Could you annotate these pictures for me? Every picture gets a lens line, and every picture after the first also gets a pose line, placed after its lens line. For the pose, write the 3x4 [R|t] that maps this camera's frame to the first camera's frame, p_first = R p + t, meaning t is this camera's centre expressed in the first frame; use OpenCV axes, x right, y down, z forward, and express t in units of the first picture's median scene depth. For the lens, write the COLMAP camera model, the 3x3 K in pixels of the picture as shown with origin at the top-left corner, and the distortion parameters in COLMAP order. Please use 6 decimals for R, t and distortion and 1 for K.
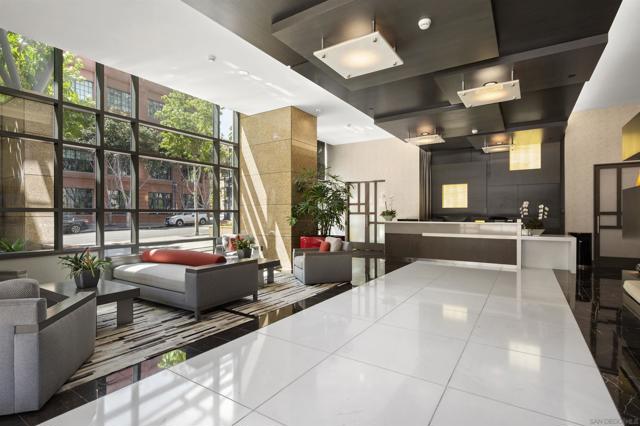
lens RADIAL K [[315.6, 0, 321.3], [0, 315.6, 214.5], [0, 0, 1]] dist [-0.004941, -0.000343]
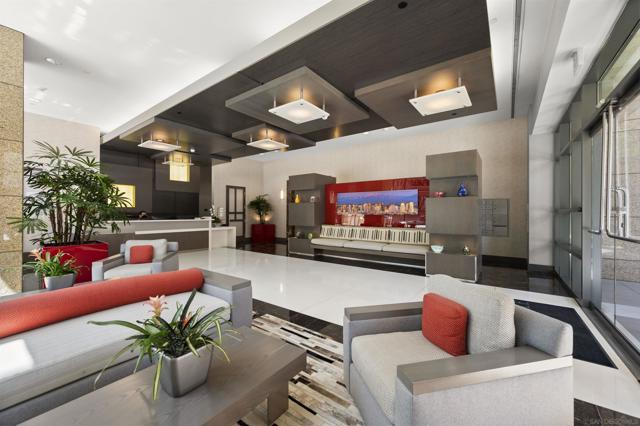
lens RADIAL K [[255.9, 0, 320.5], [0, 255.9, 213.0], [0, 0, 1]] dist [-0.000433, -0.000043]
pose [[0.065014, 0.000084, 0.997884, -1.067134], [0.001758, 0.999998, -0.000198, -0.002298], [-0.997883, 0.001768, 0.065014, 0.783386]]
